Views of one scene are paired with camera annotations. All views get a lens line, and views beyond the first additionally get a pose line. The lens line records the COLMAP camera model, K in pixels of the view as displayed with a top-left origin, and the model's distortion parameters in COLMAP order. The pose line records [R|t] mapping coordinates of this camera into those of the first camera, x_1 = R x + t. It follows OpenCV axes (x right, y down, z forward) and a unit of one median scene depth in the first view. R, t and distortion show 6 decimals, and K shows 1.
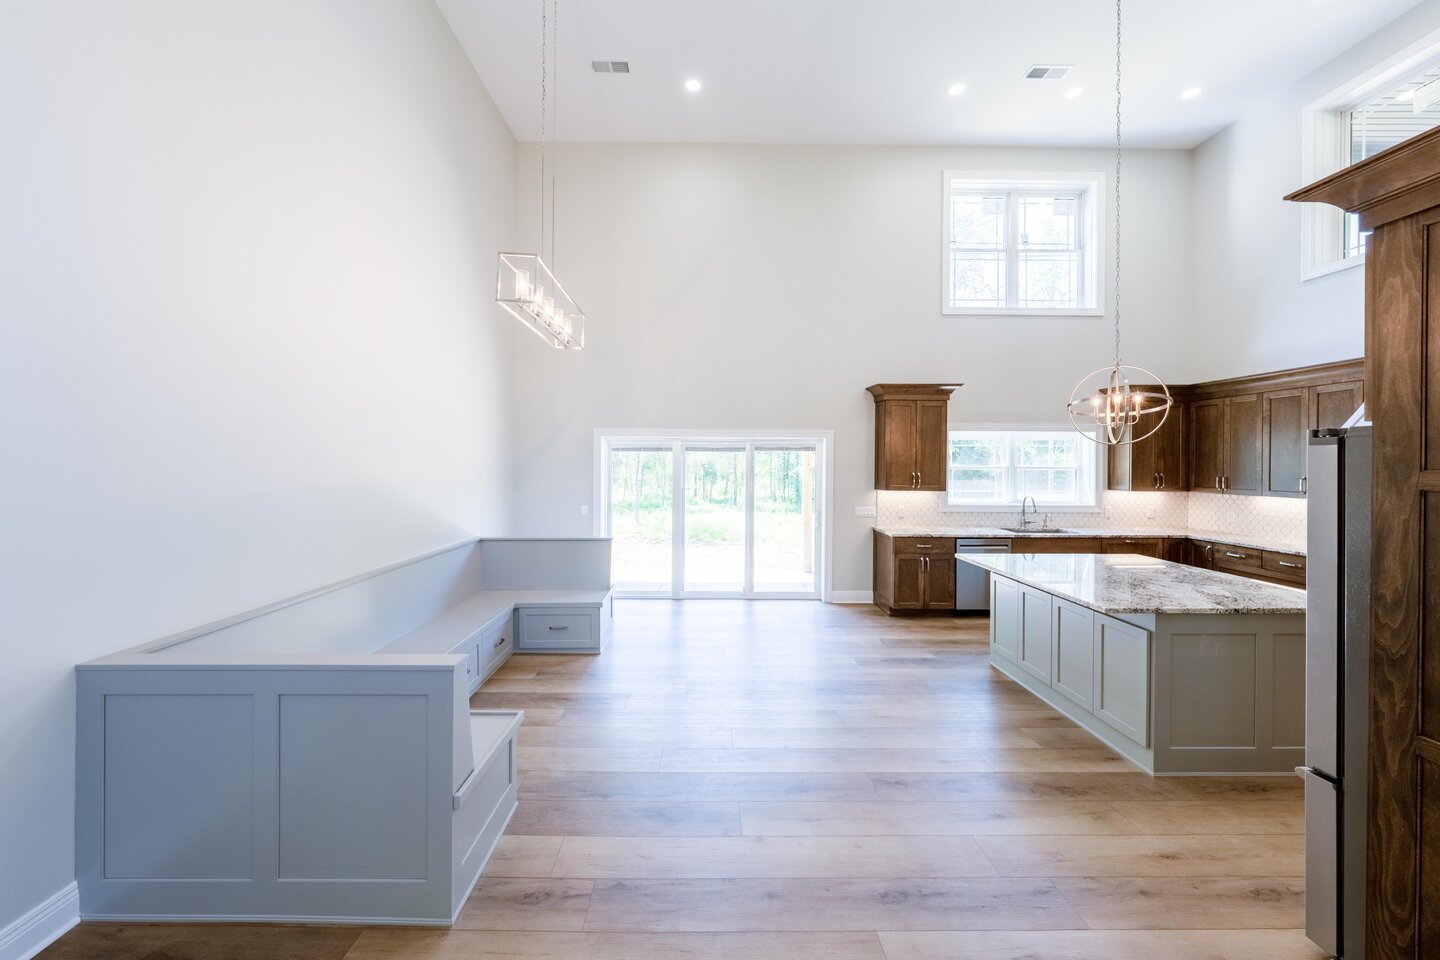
lens RADIAL K [[495.5, 0, 711.3], [0, 495.5, 466.2], [0, 0, 1]] dist [-0.001627, 0.000046]
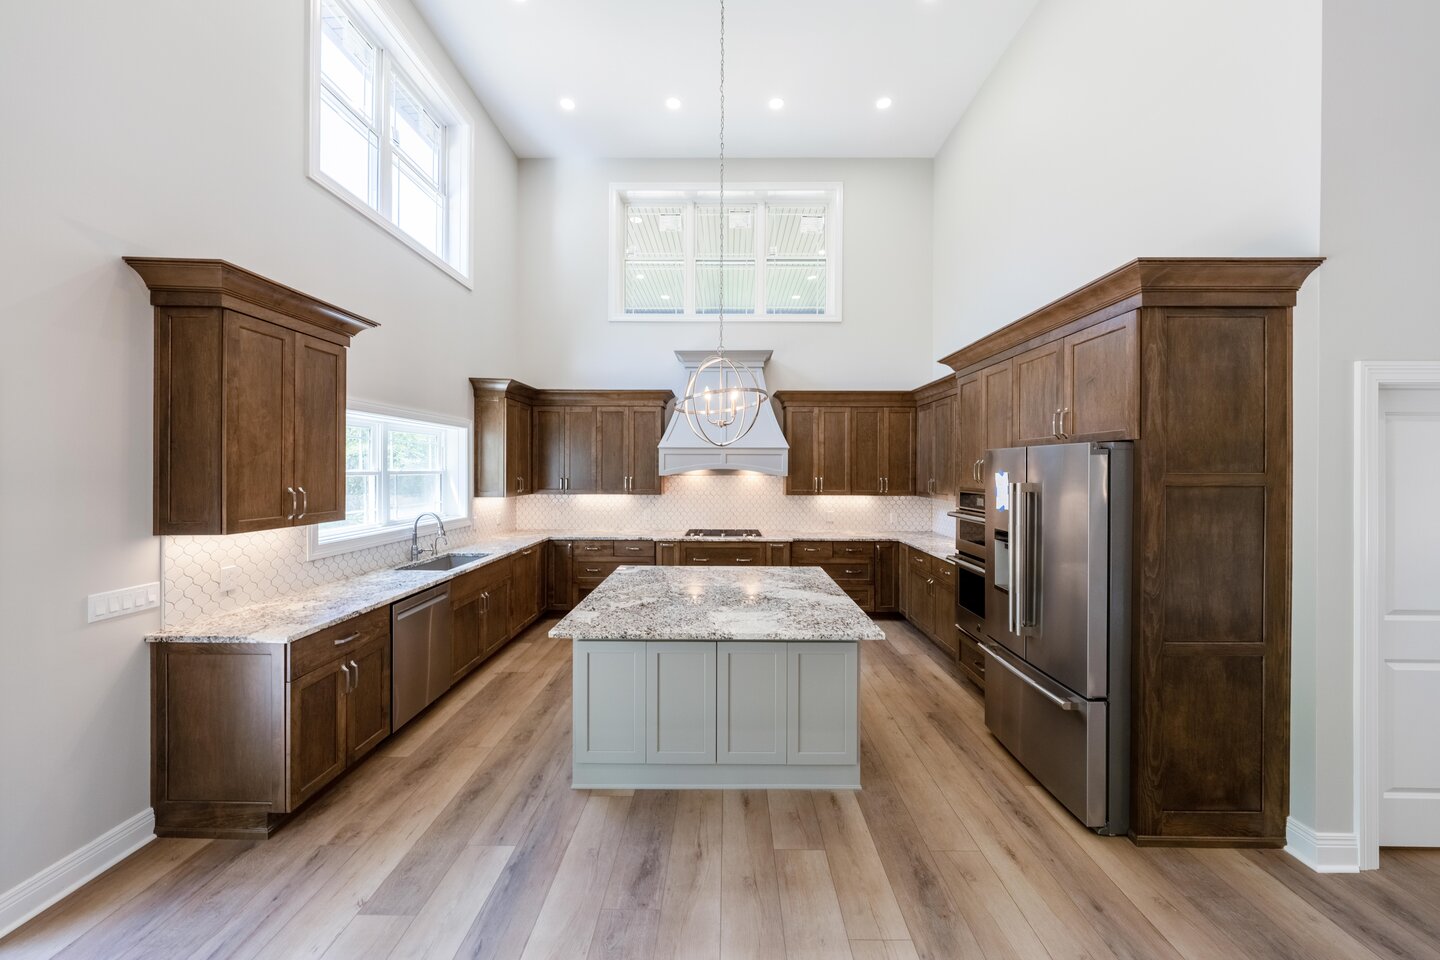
lens RADIAL K [[489.6, 0, 723.8], [0, 489.6, 469.7], [0, 0, 1]] dist [-0.003198, -0.000233]
pose [[0.021584, -0.007699, 0.999737, -0.034737], [0.004210, 0.999962, 0.007610, -0.004971], [-0.999758, 0.004044, 0.021616, 0.615707]]
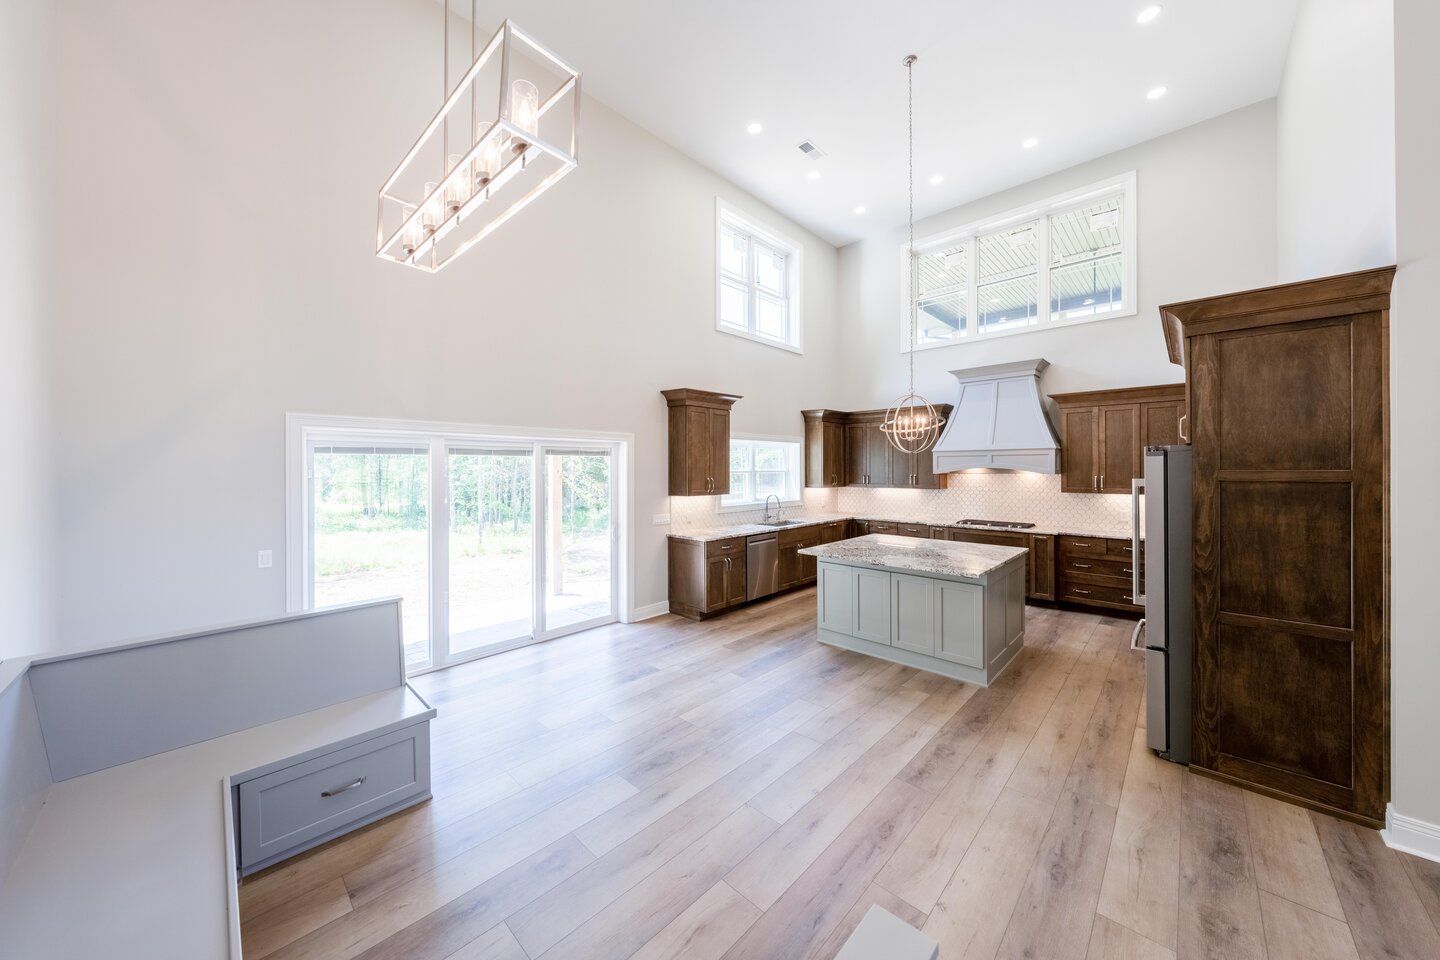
lens RADIAL K [[489.6, 0, 723.8], [0, 489.6, 469.7], [0, 0, 1]] dist [-0.003198, -0.000233]
pose [[0.697982, -0.010273, 0.716042, -0.313593], [0.012679, 0.999918, 0.001986, -0.005388], [-0.716003, 0.007692, 0.698055, 0.274610]]
